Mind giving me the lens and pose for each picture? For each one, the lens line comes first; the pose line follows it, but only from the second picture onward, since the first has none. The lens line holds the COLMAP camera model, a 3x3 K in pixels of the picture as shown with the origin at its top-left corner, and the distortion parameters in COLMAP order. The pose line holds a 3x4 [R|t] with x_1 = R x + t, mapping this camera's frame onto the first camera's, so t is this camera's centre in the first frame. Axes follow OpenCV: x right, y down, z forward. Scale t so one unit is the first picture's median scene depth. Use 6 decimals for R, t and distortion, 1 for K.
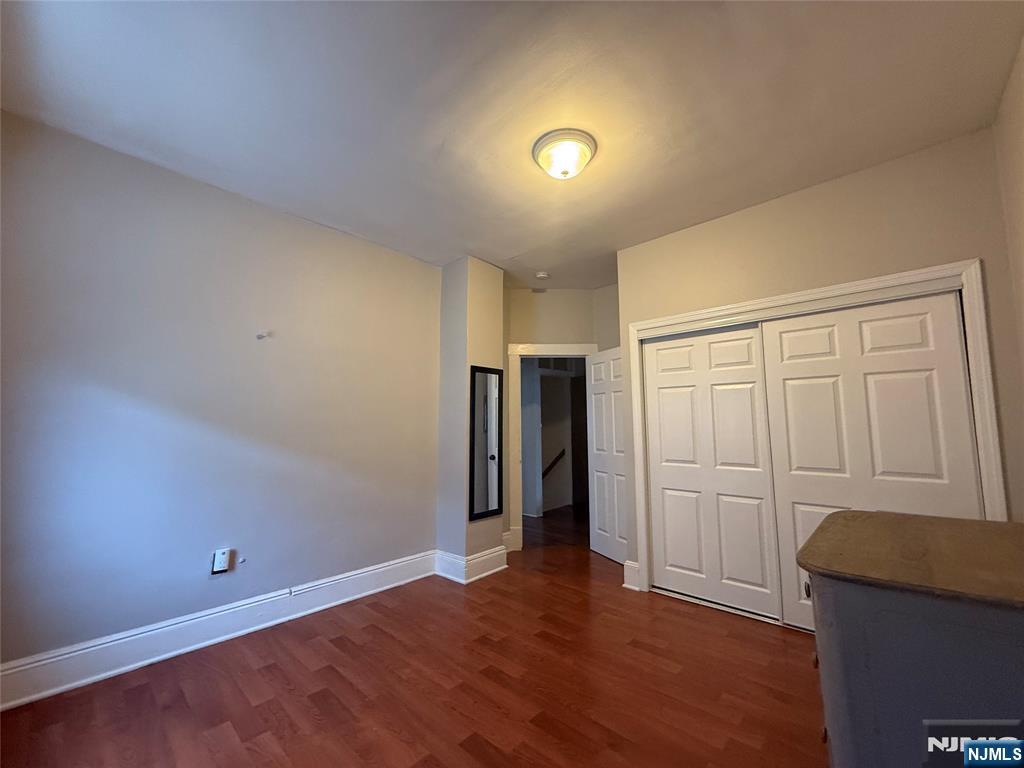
lens RADIAL K [[409.4, 0, 505.1], [0, 409.4, 380.2], [0, 0, 1]] dist [0.002485, 0.001660]
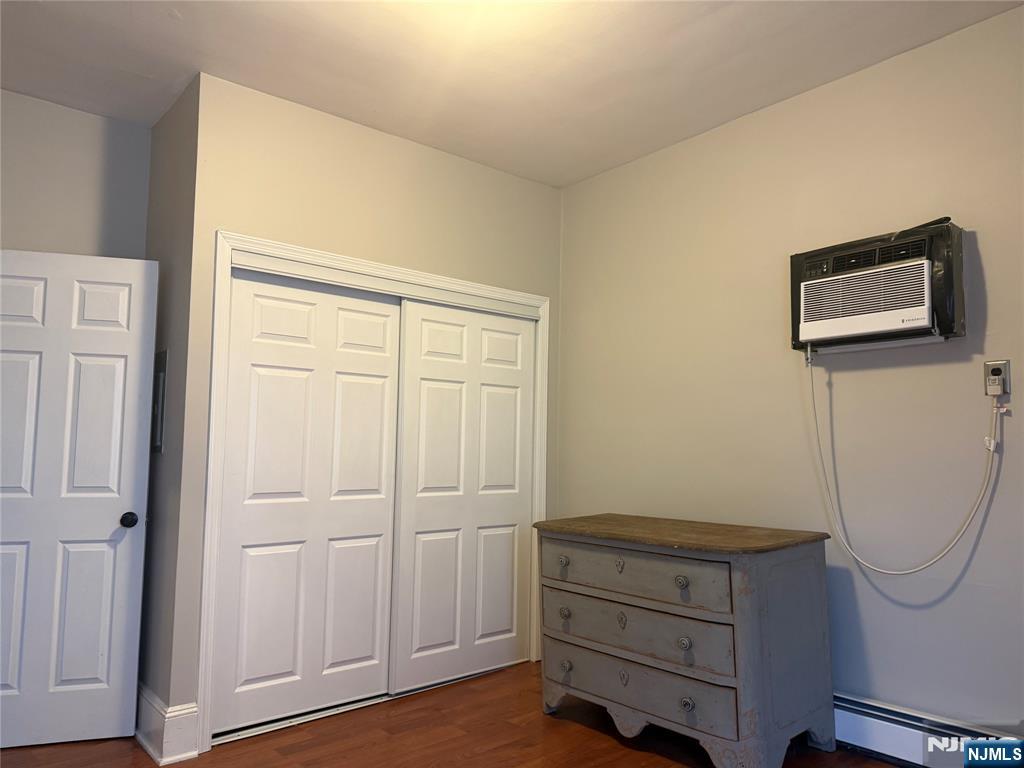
lens RADIAL K [[718.5, 0, 508.3], [0, 718.5, 379.3], [0, 0, 1]] dist [0.057386, -0.062730]
pose [[0.102748, 0.106995, 0.988936, -0.653786], [-0.119133, 0.988366, -0.094556, 0.106589], [-0.987548, -0.108100, 0.114299, 0.652028]]
